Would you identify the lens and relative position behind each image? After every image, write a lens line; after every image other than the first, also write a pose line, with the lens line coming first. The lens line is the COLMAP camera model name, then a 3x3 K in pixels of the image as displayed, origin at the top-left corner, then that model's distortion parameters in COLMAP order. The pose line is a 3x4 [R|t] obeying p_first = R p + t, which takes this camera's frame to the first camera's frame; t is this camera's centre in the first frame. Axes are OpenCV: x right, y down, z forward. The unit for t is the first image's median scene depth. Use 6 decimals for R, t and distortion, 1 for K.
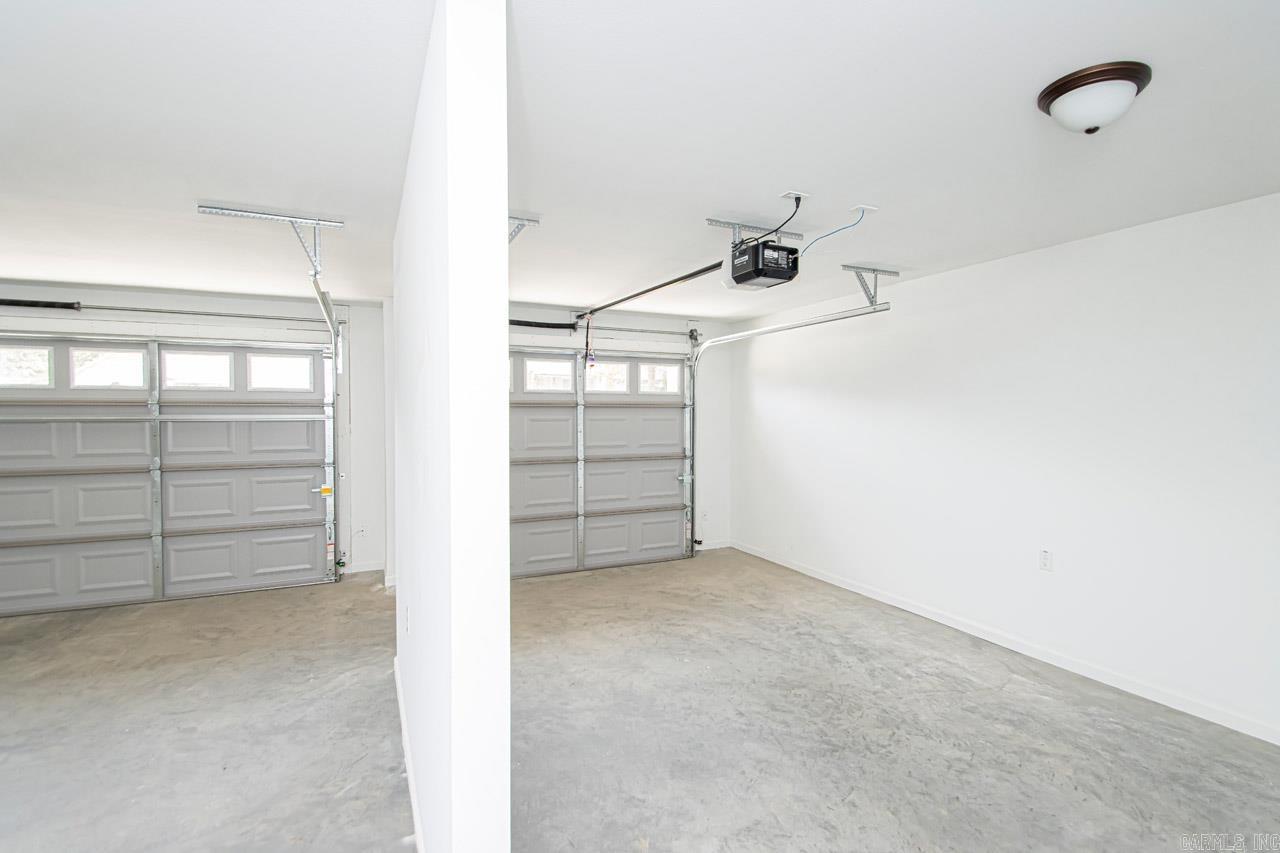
lens RADIAL K [[585.3, 0, 640.0], [0, 585.3, 426.5], [0, 0, 1]] dist [0.013963, 0.059380]
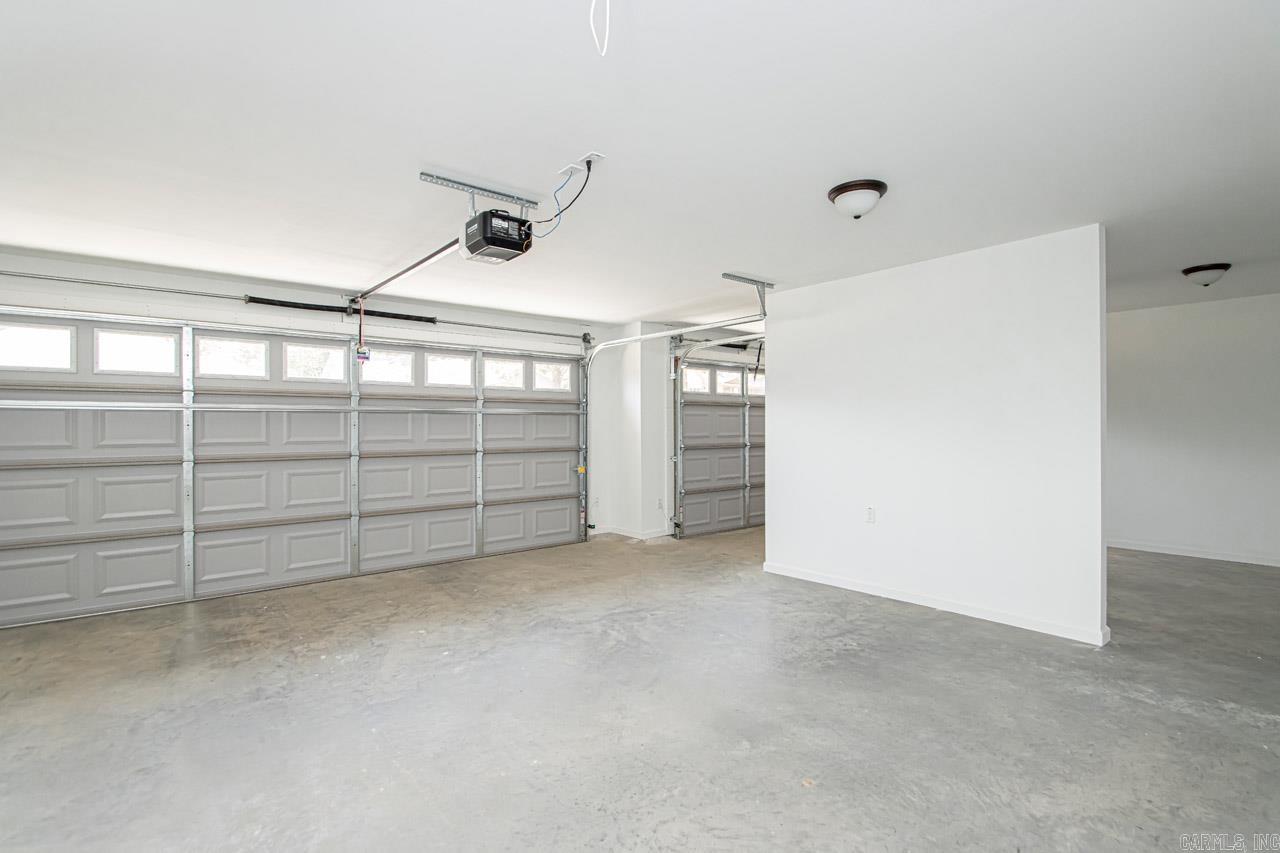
lens RADIAL K [[604.3, 0, 647.5], [0, 604.3, 425.2], [0, 0, 1]] dist [0.012753, -0.018911]
pose [[0.909003, 0.008038, 0.416713, -0.301146], [-0.009926, 0.999948, 0.002365, 0.002630], [-0.416672, -0.006286, 0.909035, -0.083631]]
